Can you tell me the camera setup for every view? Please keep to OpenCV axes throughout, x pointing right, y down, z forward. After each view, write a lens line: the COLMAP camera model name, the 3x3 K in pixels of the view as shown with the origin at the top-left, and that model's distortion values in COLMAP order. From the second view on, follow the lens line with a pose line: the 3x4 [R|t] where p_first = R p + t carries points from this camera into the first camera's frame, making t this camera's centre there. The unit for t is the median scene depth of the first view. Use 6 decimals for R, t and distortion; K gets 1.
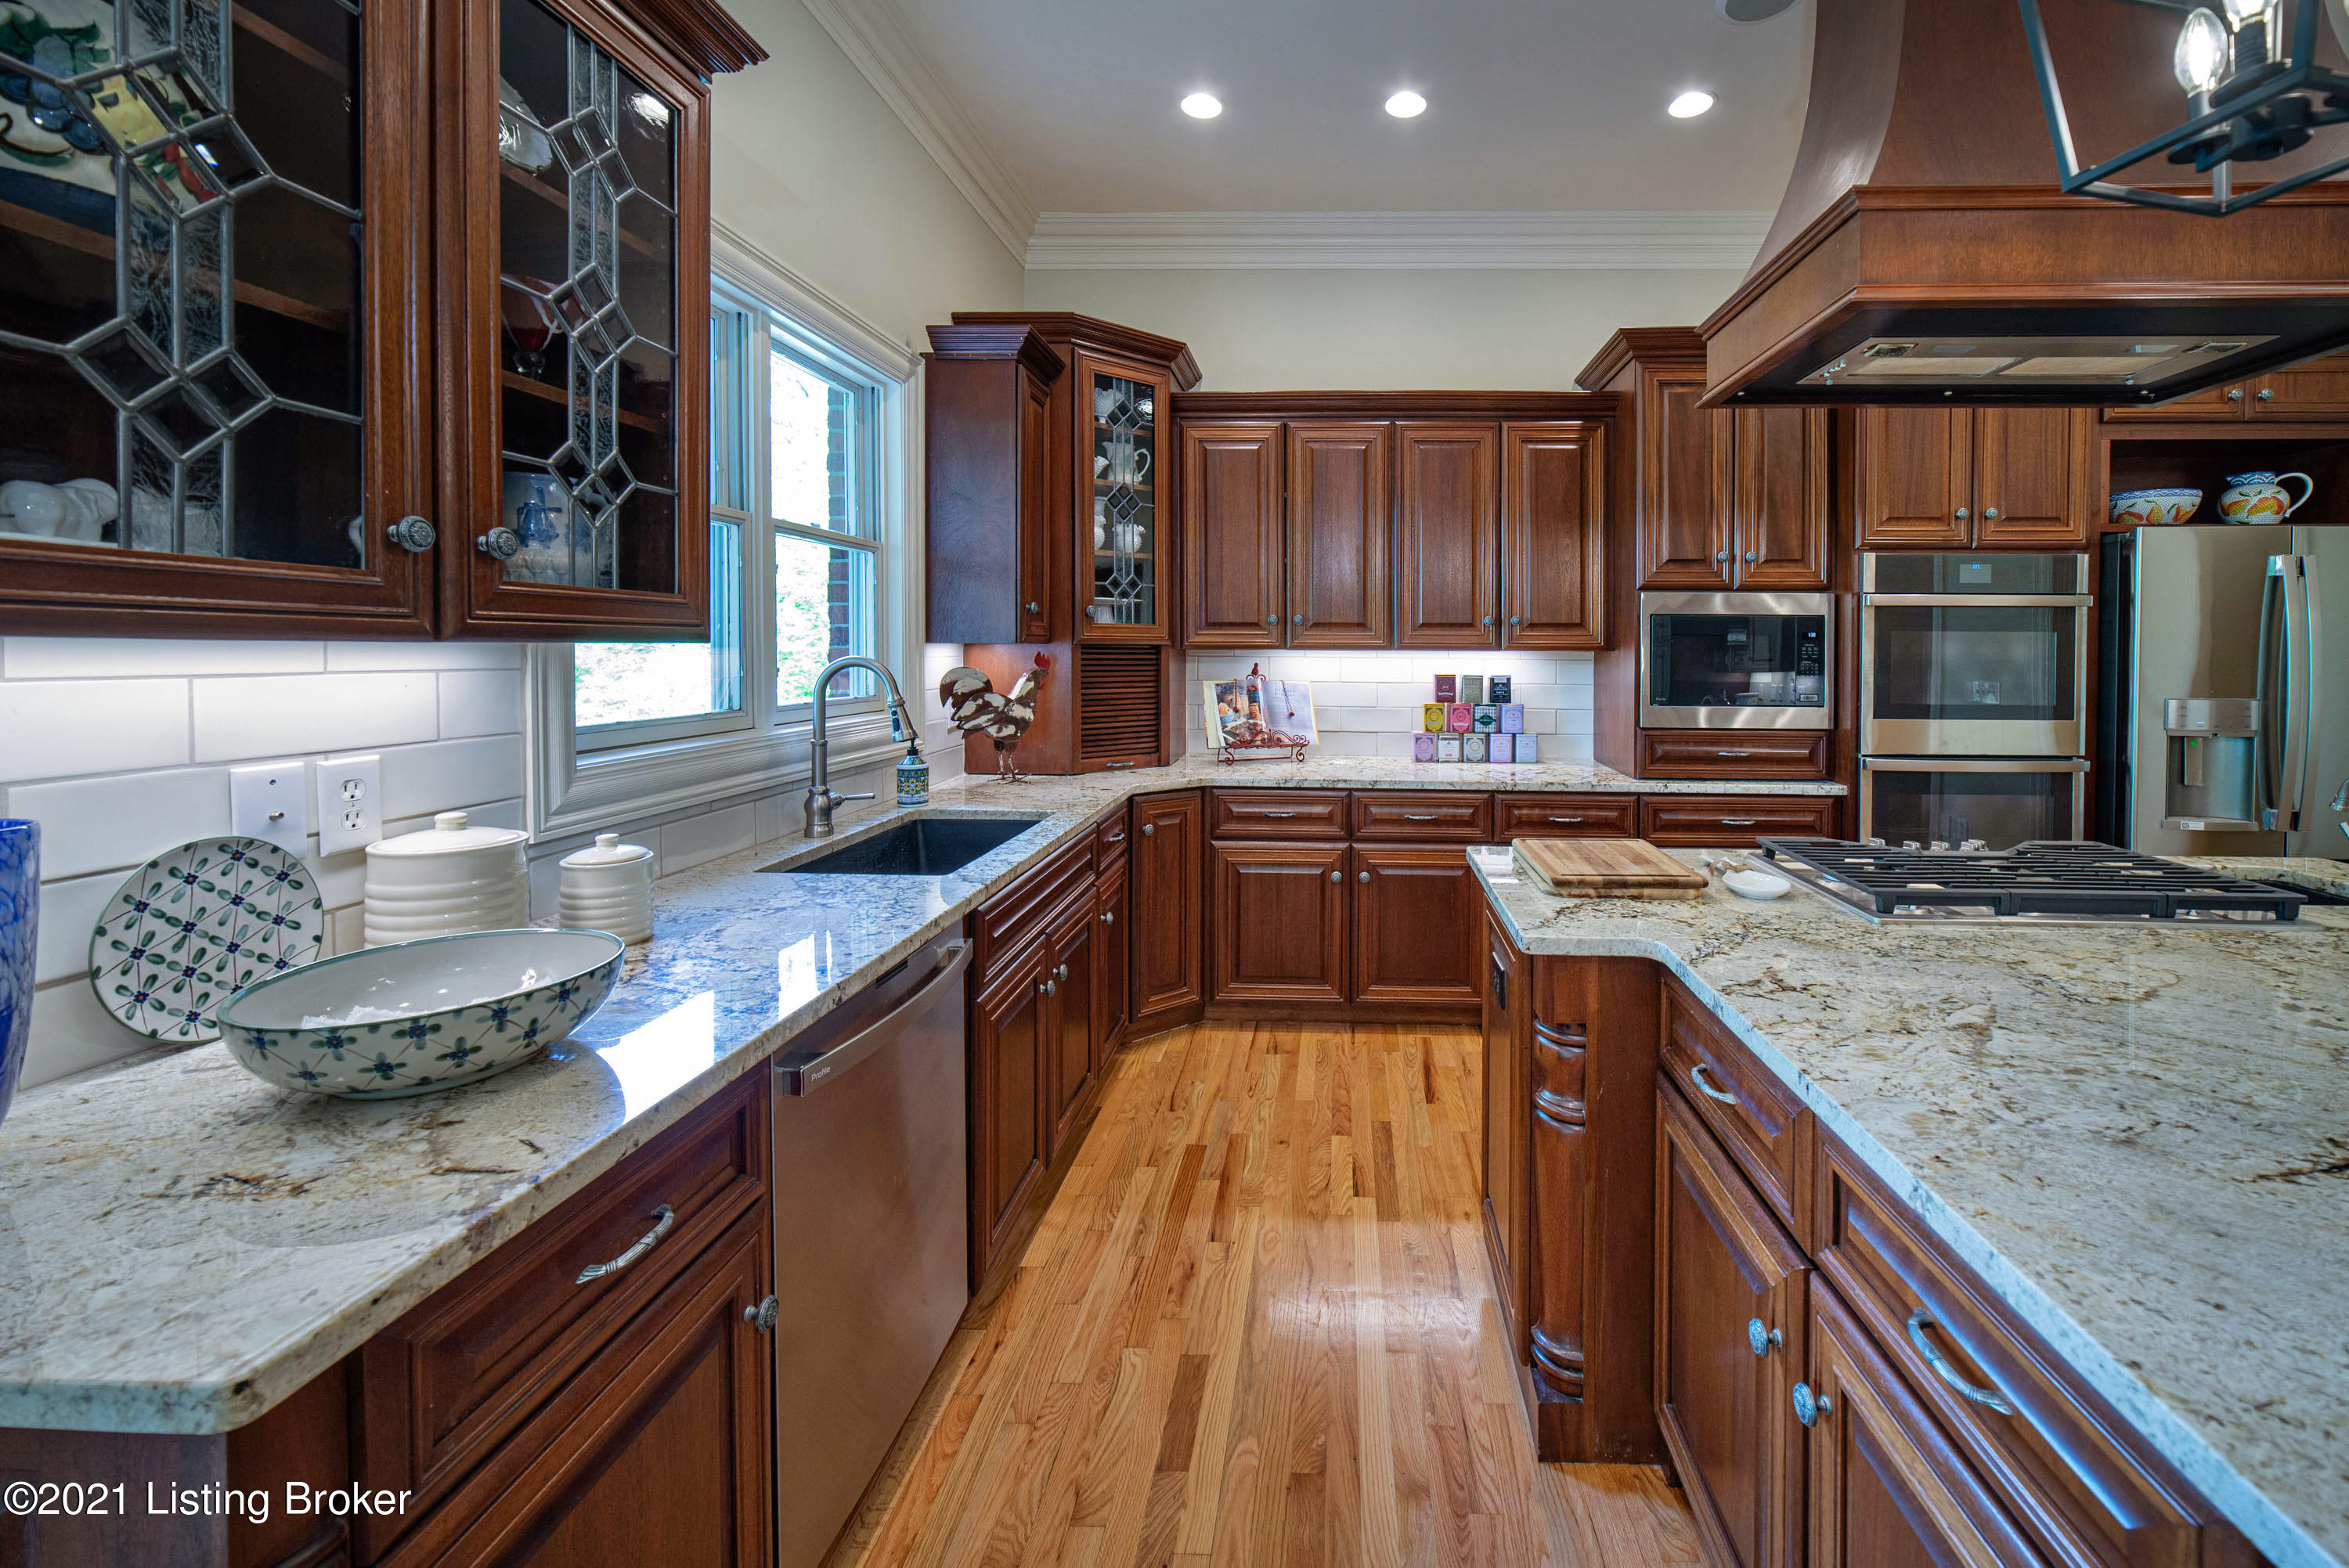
lens RADIAL K [[1073.7, 0, 1174.5], [0, 1073.7, 784.0], [0, 0, 1]] dist [0.001823, 0.000567]
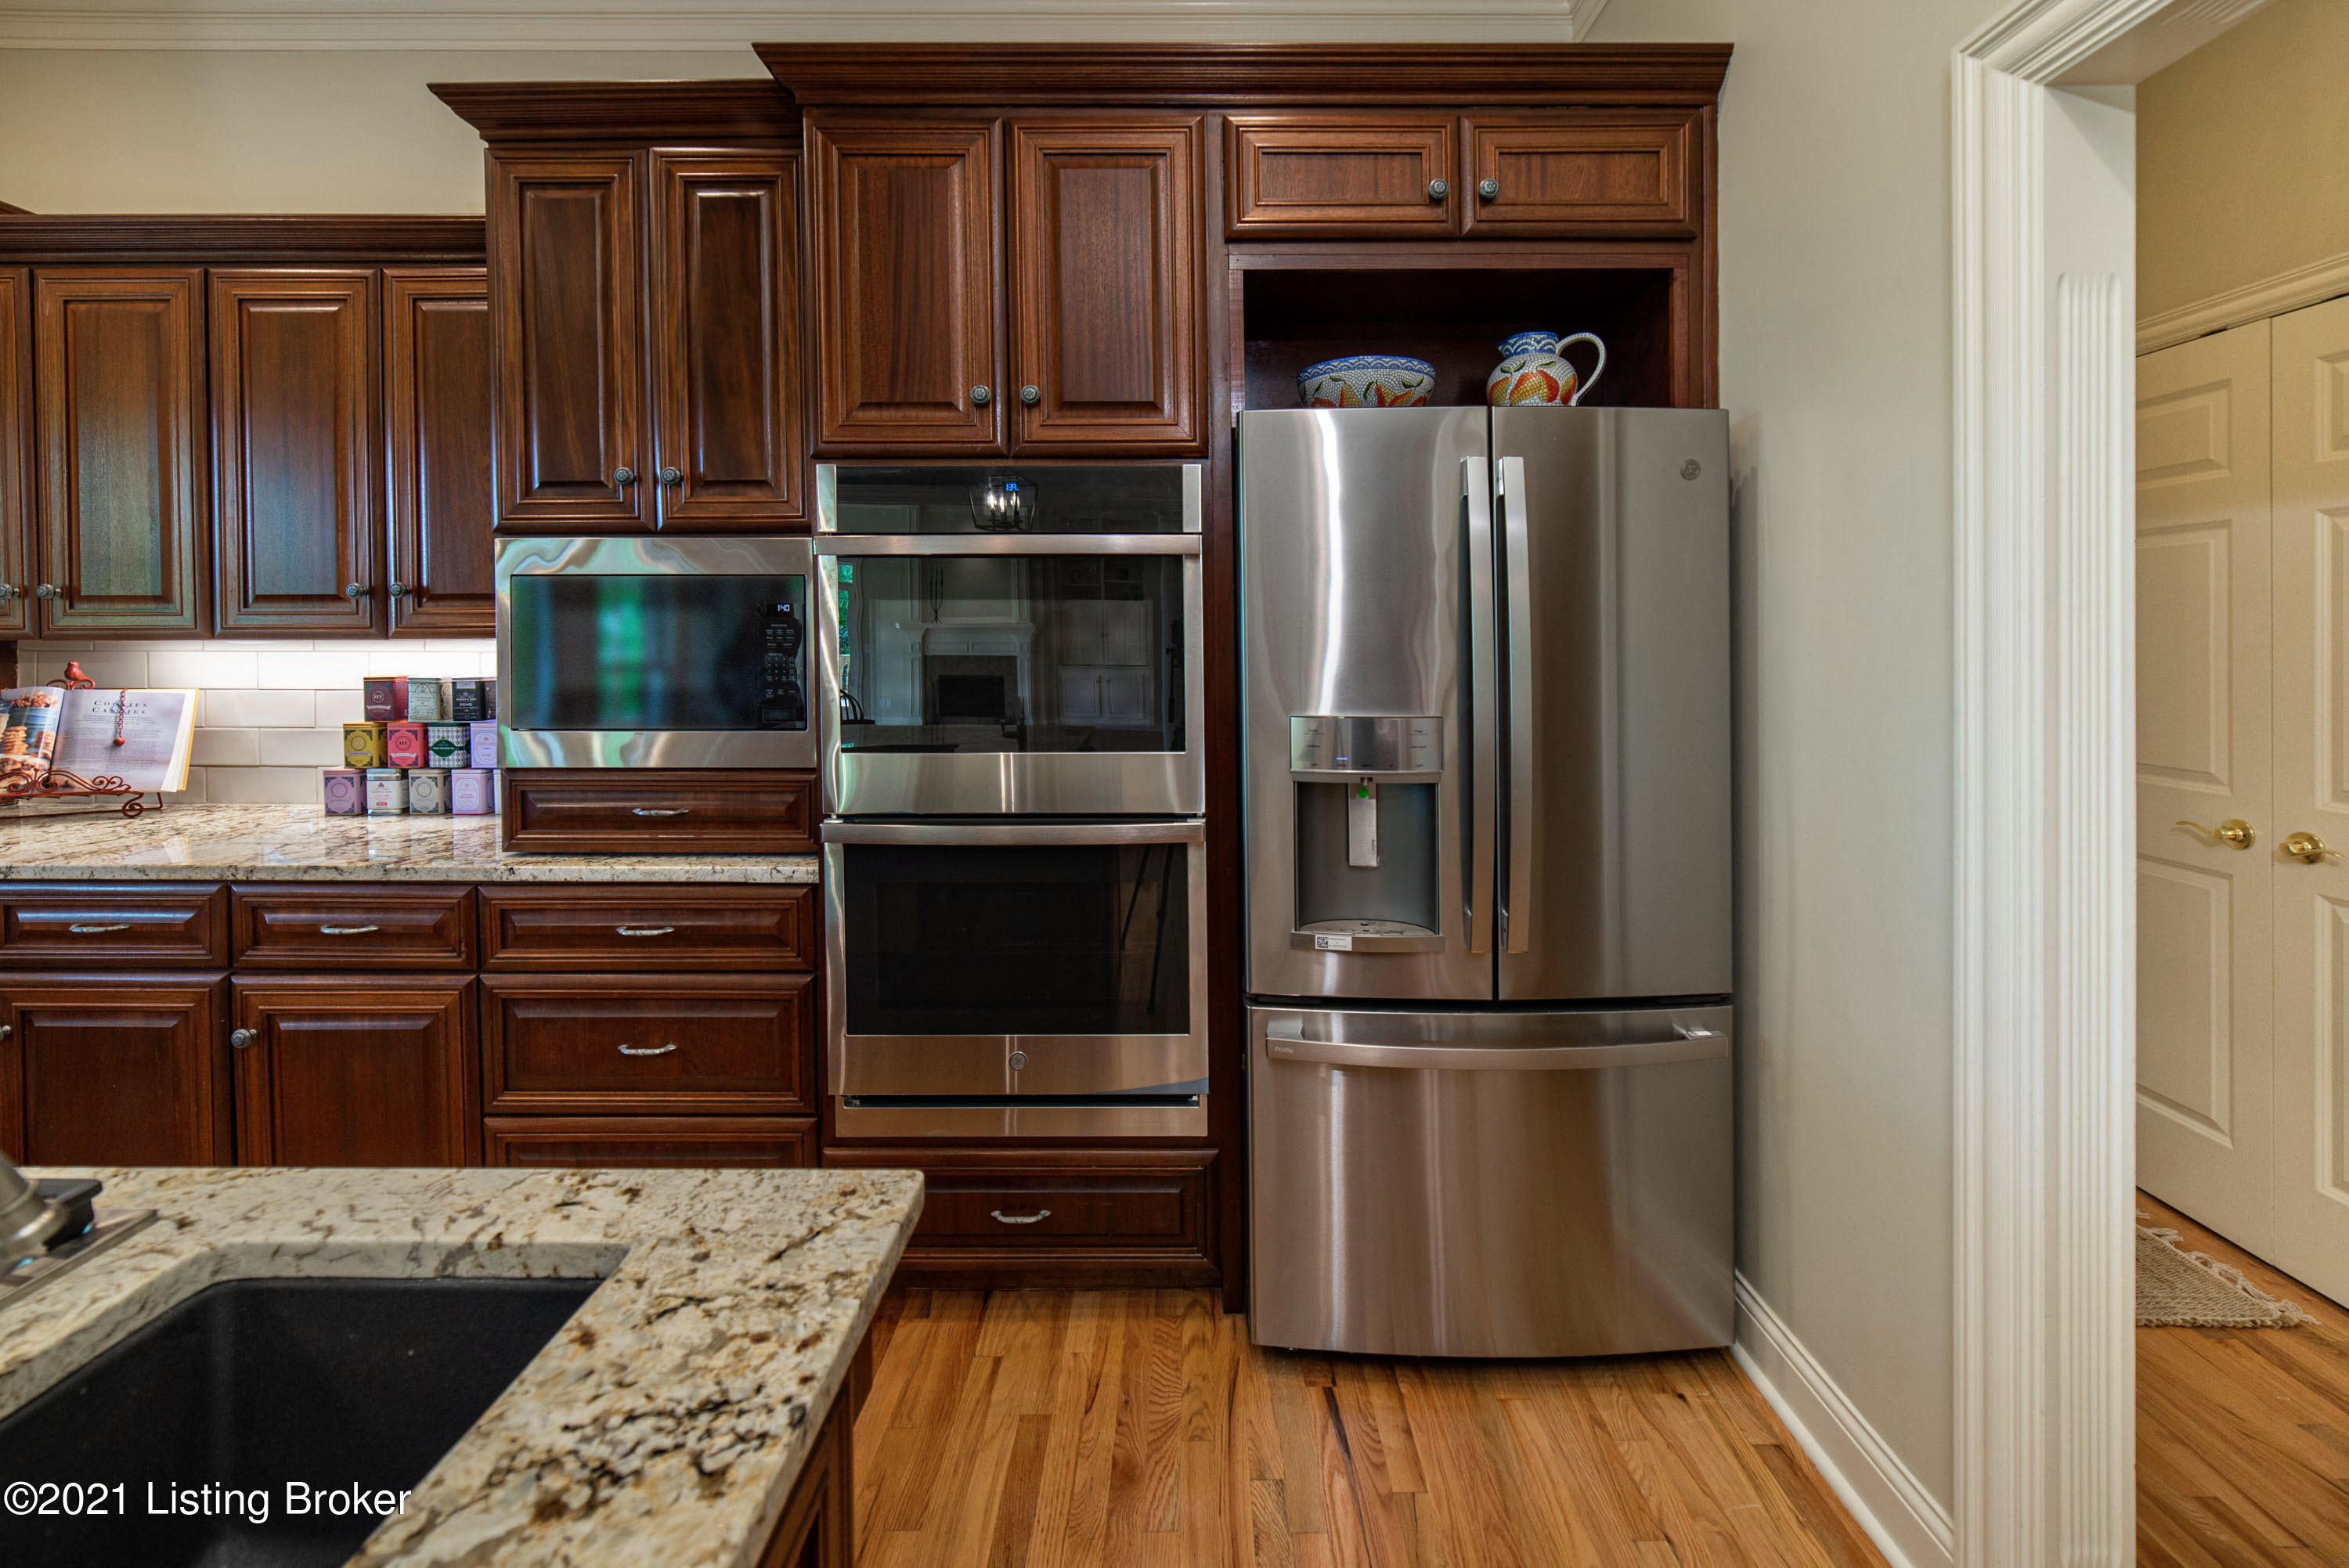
lens RADIAL K [[951.7, 0, 1177.9], [0, 951.7, 749.5], [0, 0, 1]] dist [-0.000802, 0.000139]
pose [[0.999635, -0.010869, 0.024723, 0.801914], [0.011236, 0.999828, -0.014736, -0.051249], [-0.024558, 0.015009, 0.999586, 0.478685]]
